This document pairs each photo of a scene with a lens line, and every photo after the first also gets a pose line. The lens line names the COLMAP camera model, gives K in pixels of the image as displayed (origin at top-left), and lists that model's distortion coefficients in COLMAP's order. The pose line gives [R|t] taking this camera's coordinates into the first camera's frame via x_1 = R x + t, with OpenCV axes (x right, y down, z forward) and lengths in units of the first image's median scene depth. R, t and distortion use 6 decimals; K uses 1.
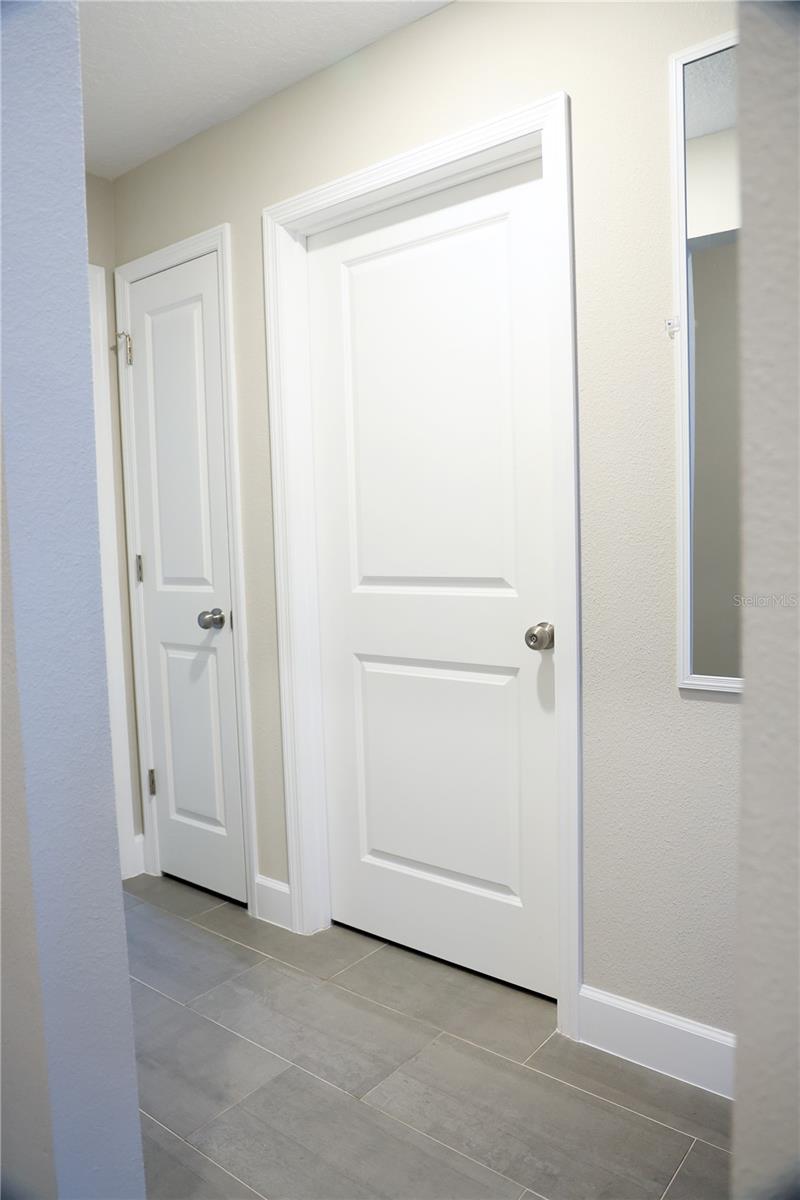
lens RADIAL K [[824.3, 0, 399.3], [0, 824.3, 598.5], [0, 0, 1]] dist [-0.070379, 0.038259]
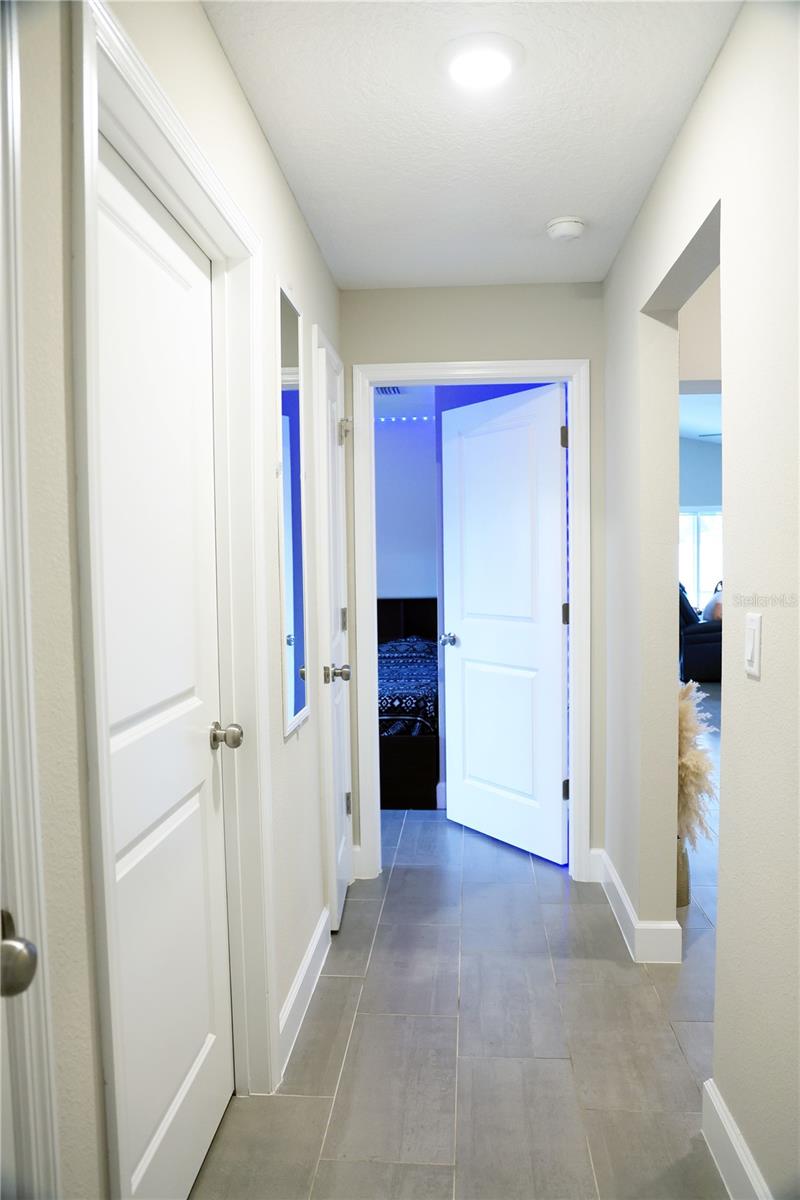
lens RADIAL K [[824.3, 0, 399.9], [0, 824.3, 600.7], [0, 0, 1]] dist [-0.070379, 0.038259]
pose [[-0.557490, -0.001335, 0.830183, -0.836576], [0.103036, 0.992156, 0.070786, -0.178179], [-0.823765, 0.125001, -0.552979, 1.478173]]
